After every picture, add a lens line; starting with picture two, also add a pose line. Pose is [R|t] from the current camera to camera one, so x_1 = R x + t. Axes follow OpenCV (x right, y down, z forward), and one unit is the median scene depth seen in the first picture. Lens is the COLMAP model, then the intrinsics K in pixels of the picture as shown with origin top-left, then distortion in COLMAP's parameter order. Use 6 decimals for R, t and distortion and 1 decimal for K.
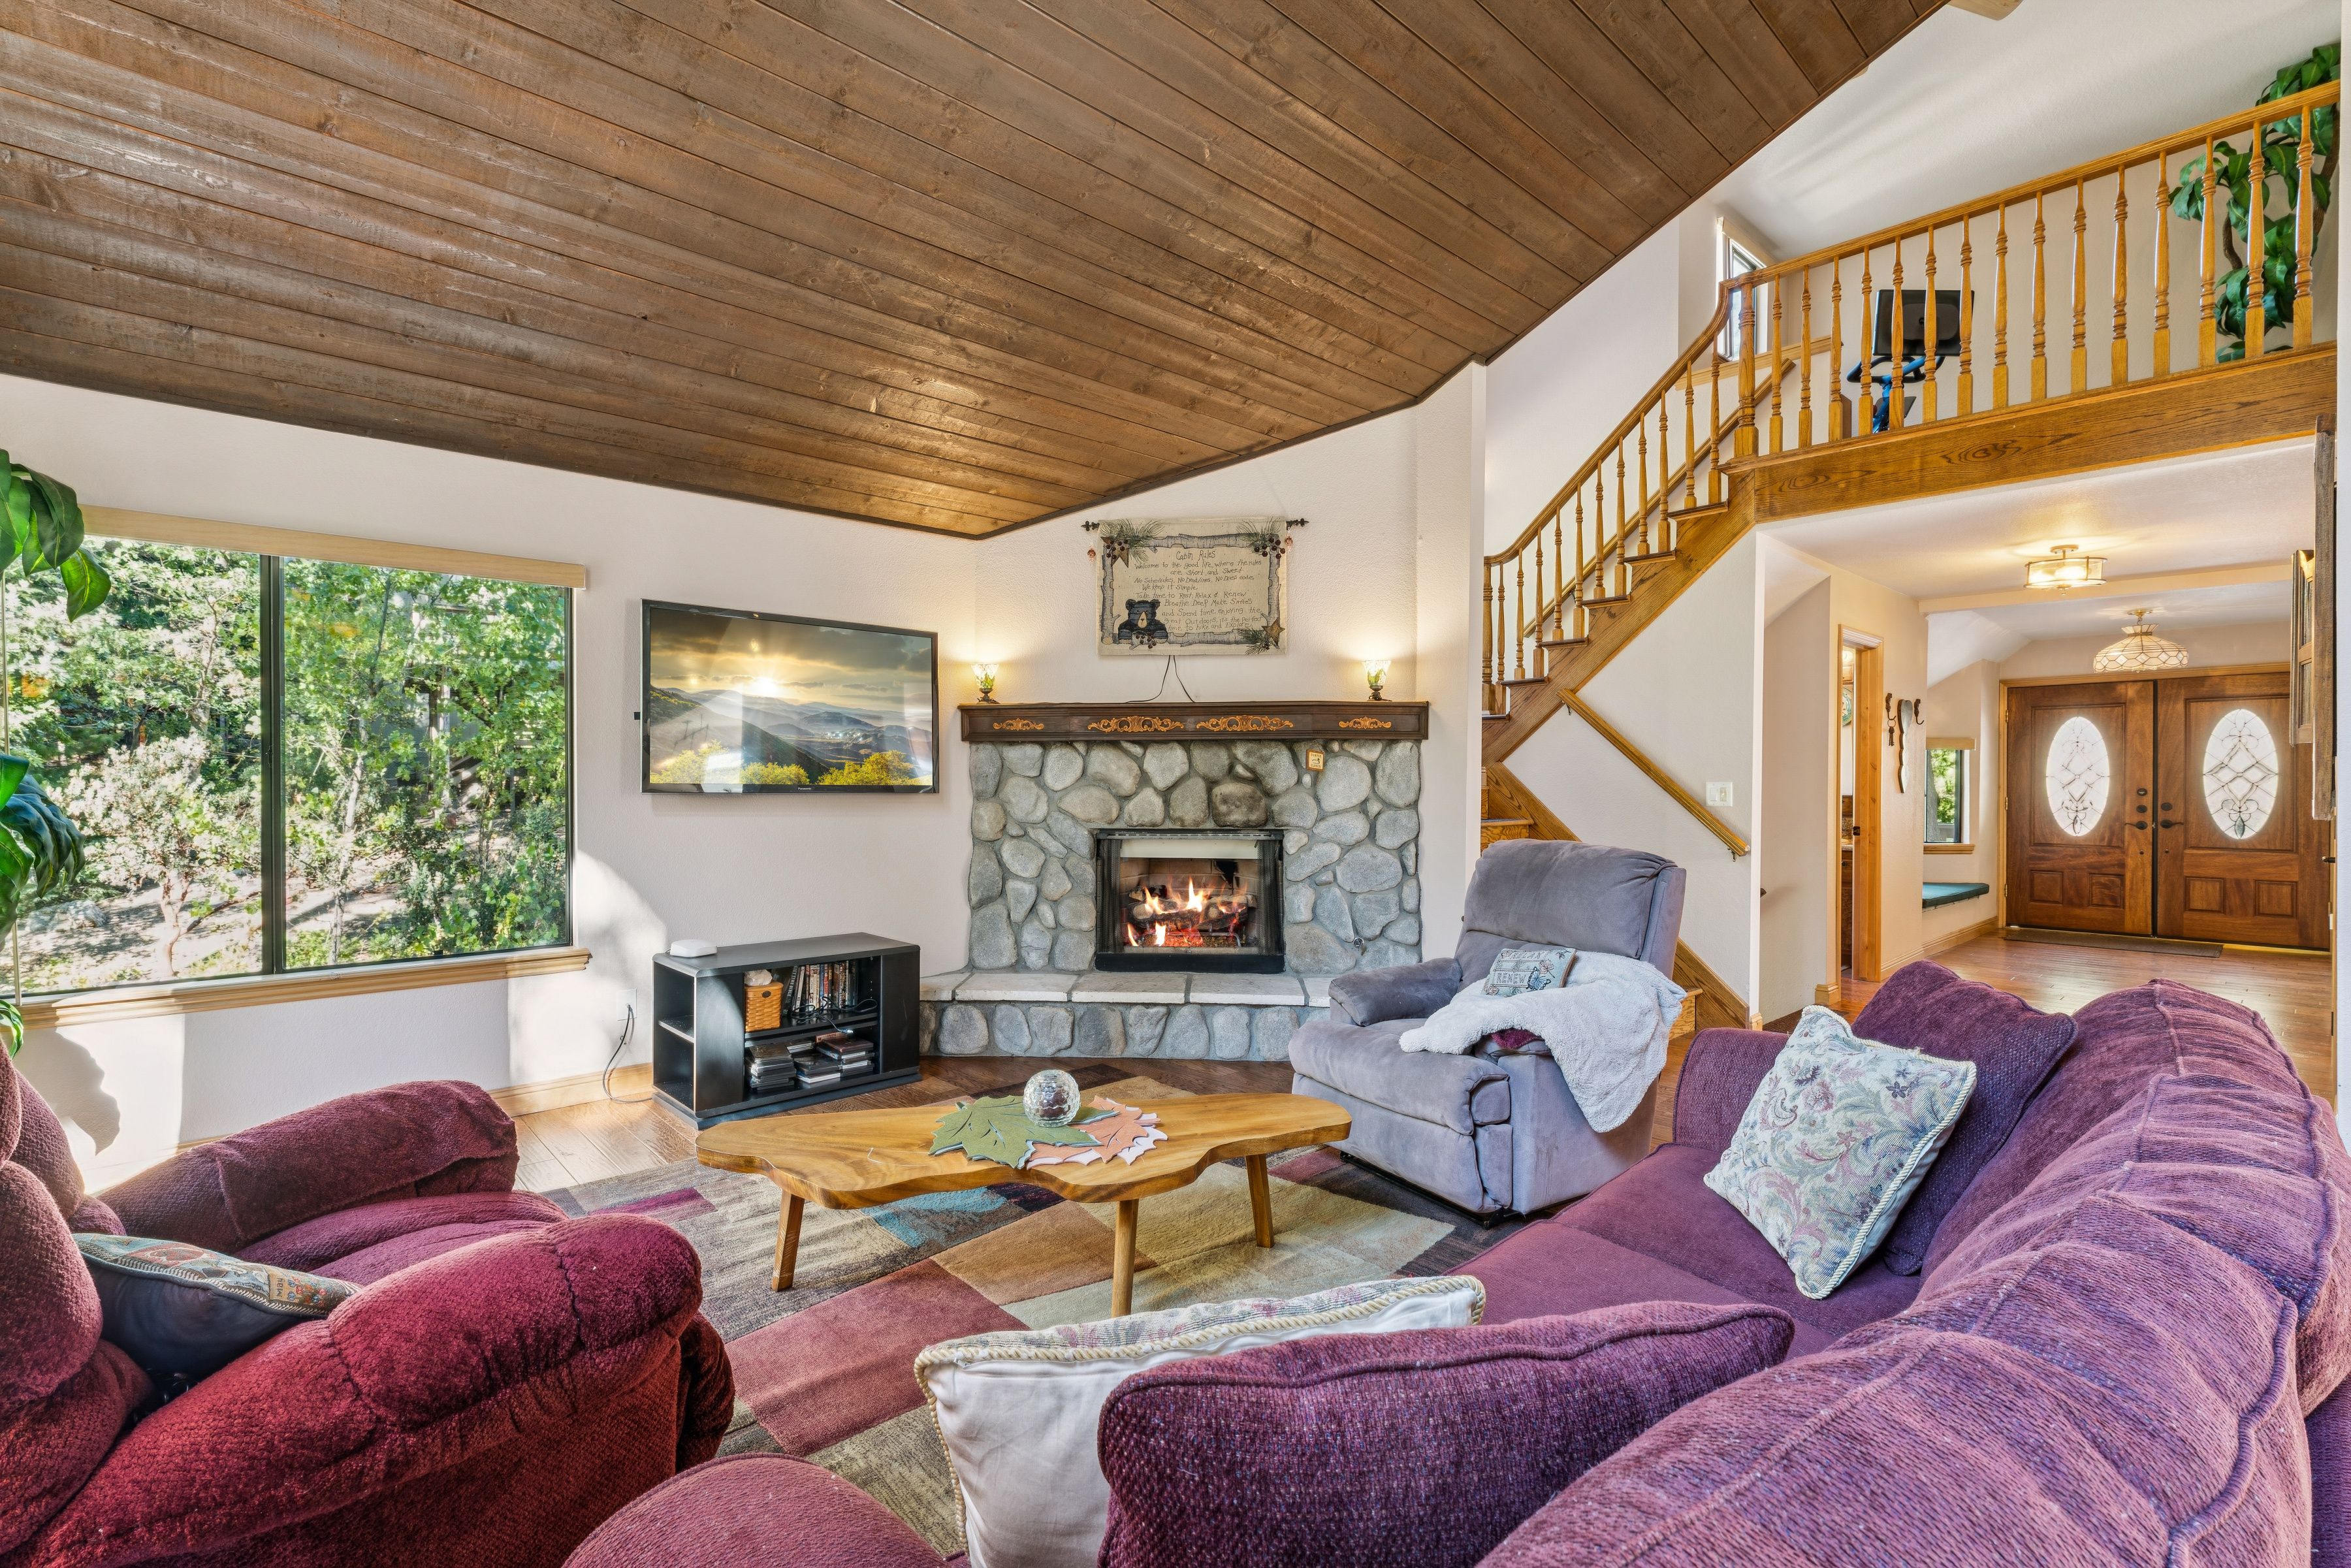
lens RADIAL K [[1051.7, 0, 1169.0], [0, 1051.7, 777.5], [0, 0, 1]] dist [0.001834, -0.000059]
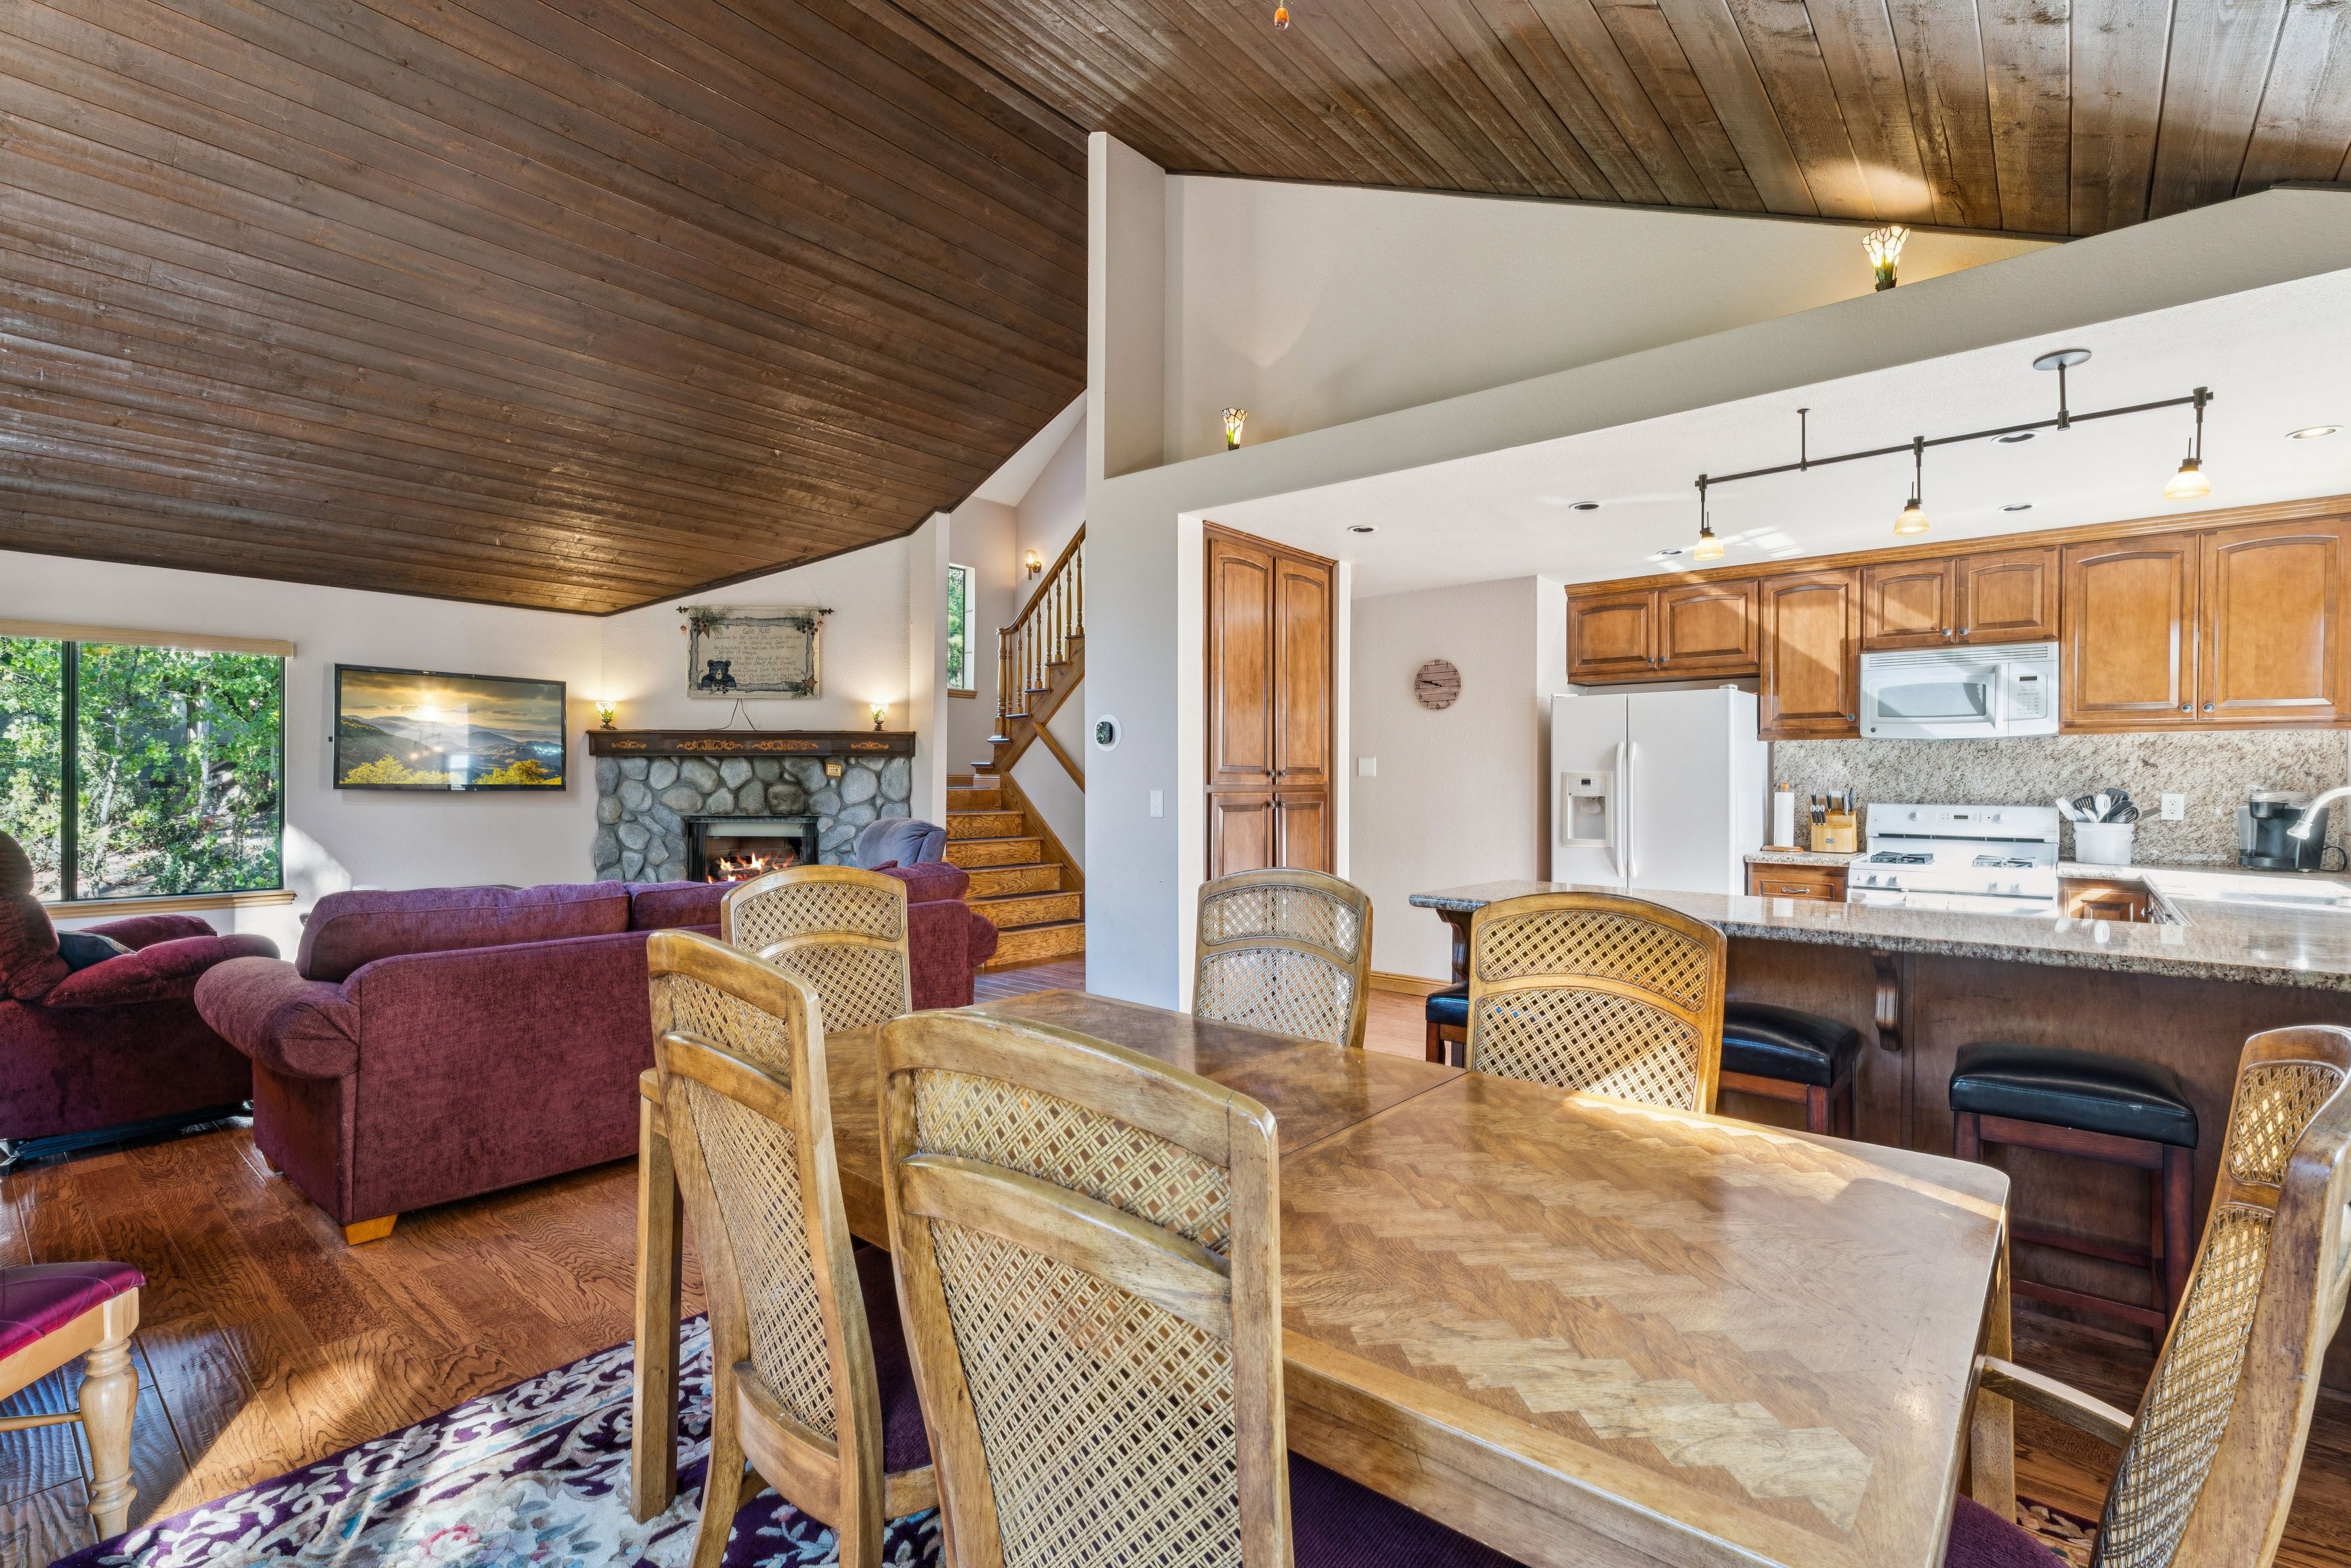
lens RADIAL K [[1076.0, 0, 1173.8], [0, 1076.0, 777.1], [0, 0, 1]] dist [0.000953, 0.001235]
pose [[0.991807, 0.004710, 0.127661, 0.412972], [-0.003985, 0.999974, -0.005928, 0.000932], [-0.127686, 0.005371, 0.991800, -0.574564]]
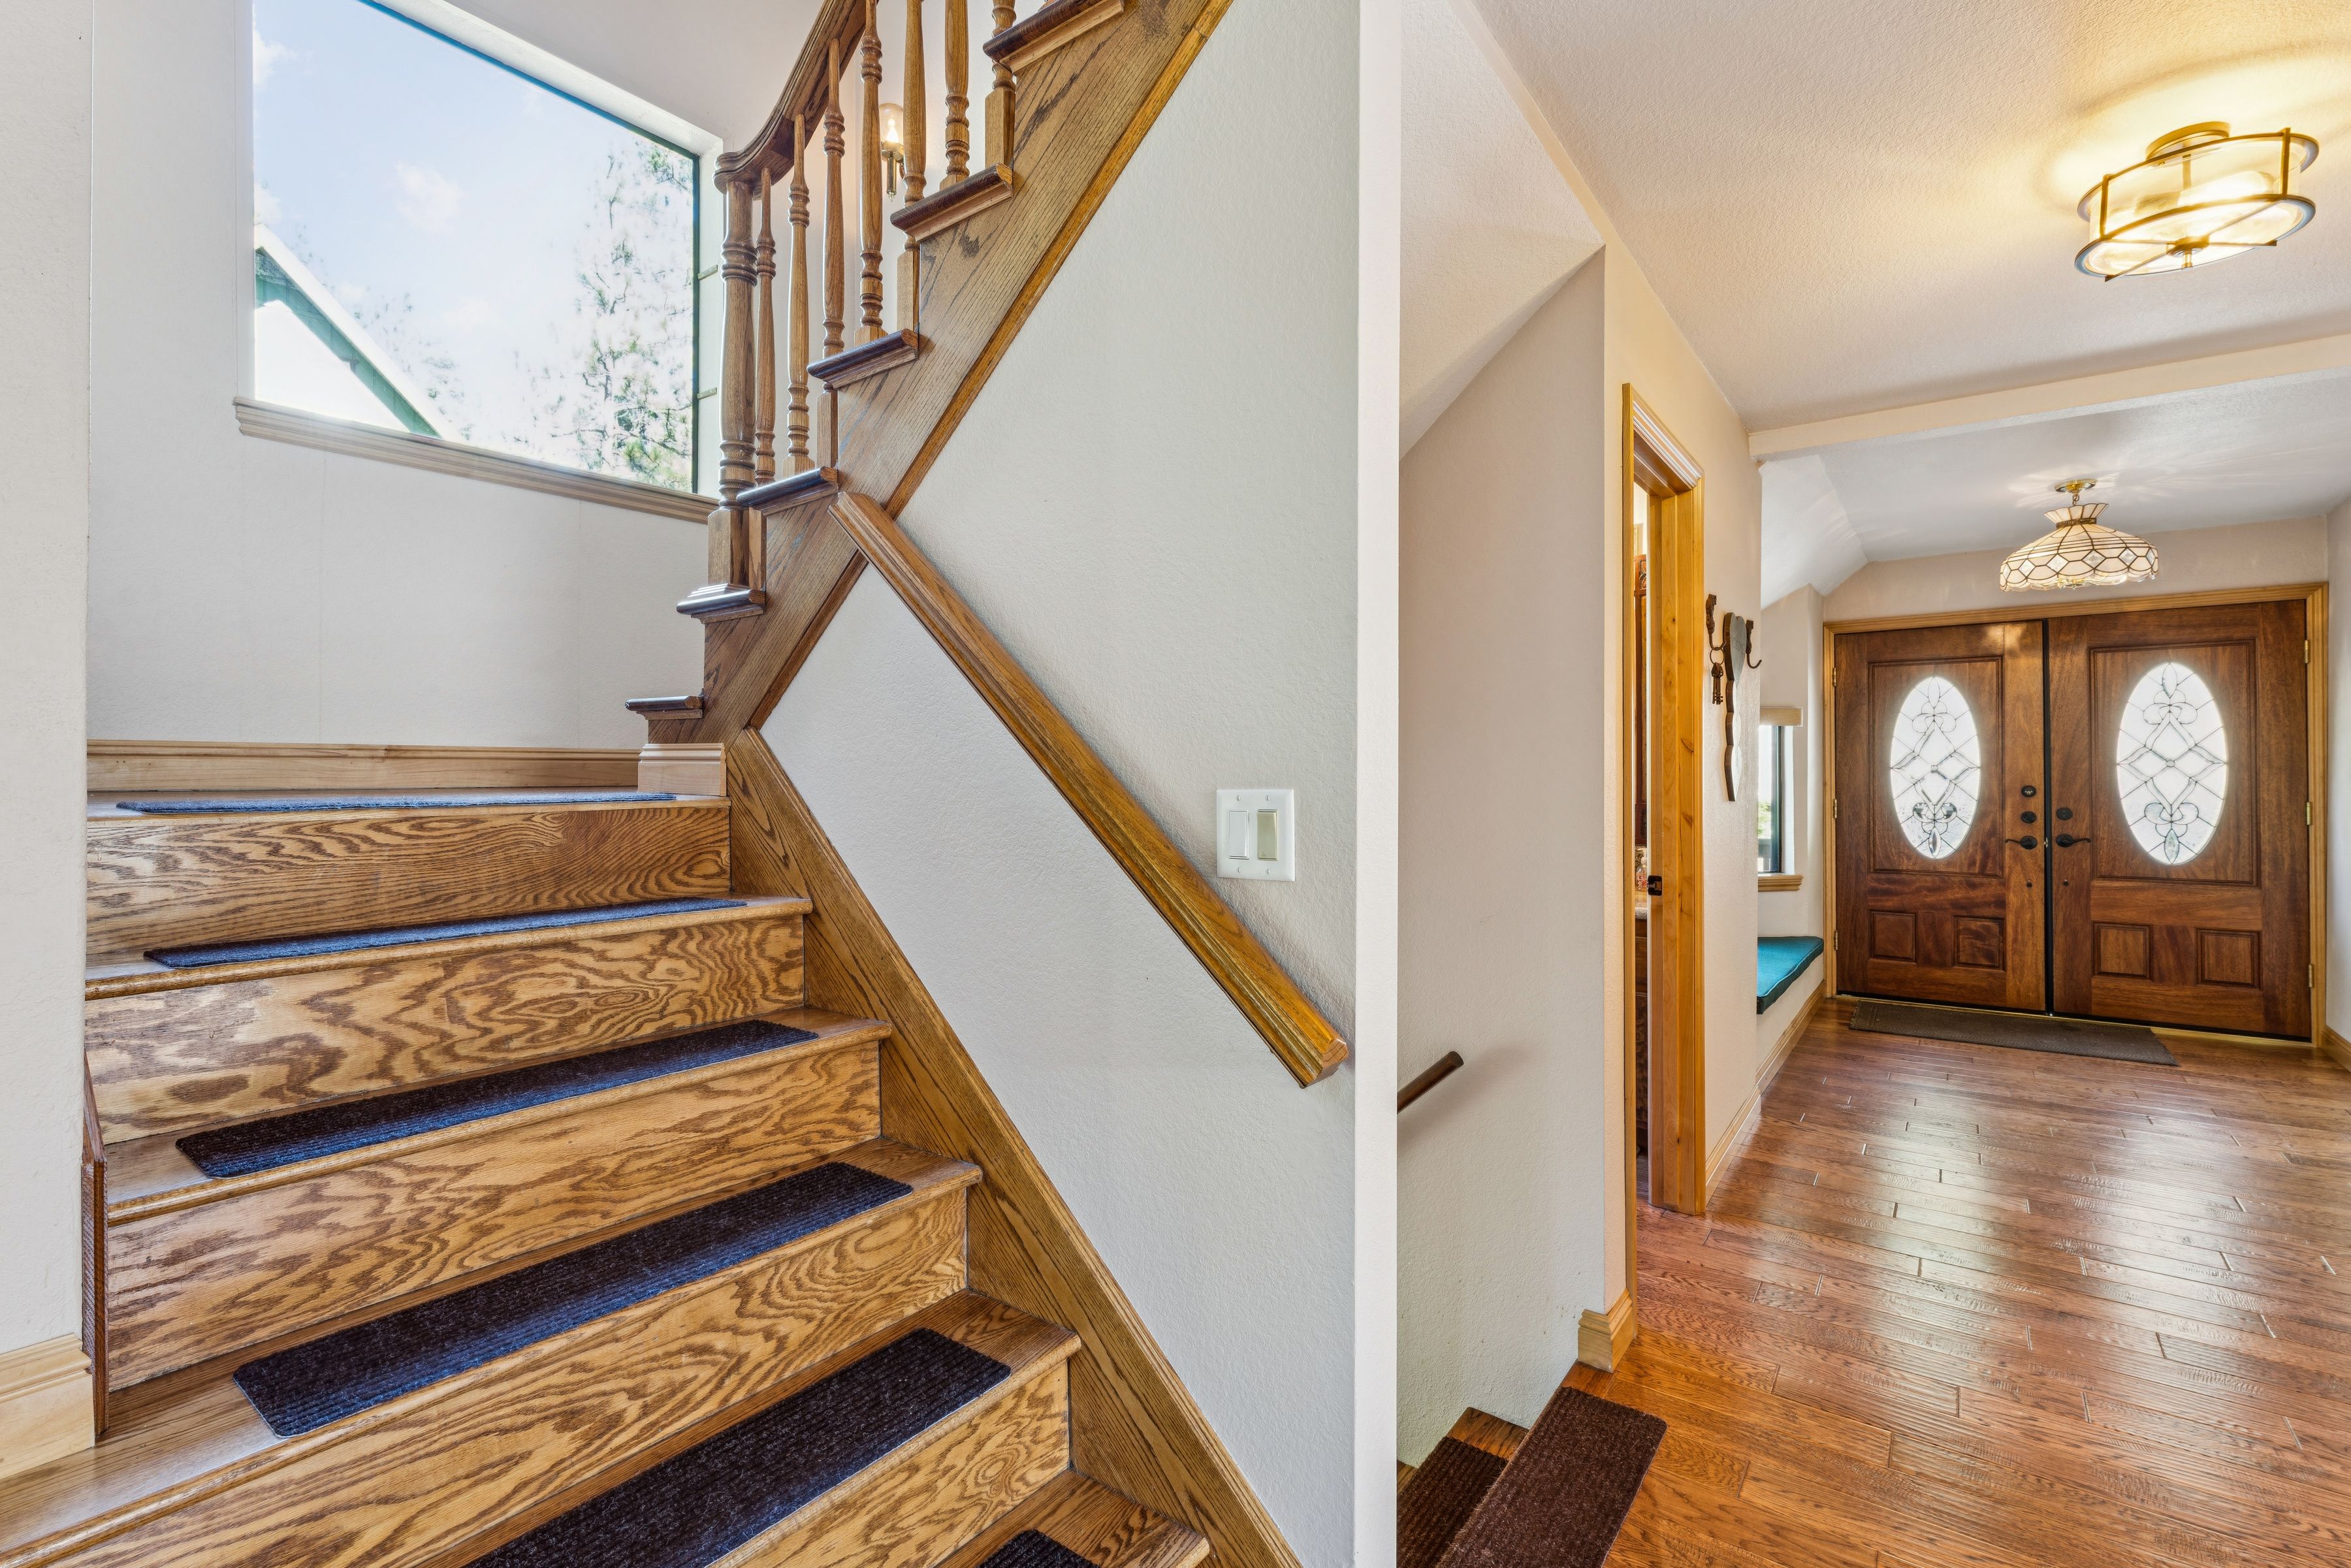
lens RADIAL K [[1058.4, 0, 1170.7], [0, 1058.4, 756.0], [0, 0, 1]] dist [0.000295, 0.000220]
pose [[0.982116, -0.000222, 0.188279, 0.450124], [0.003042, 0.999887, -0.014693, -0.000173], [-0.188254, 0.015003, 0.982006, 0.735245]]
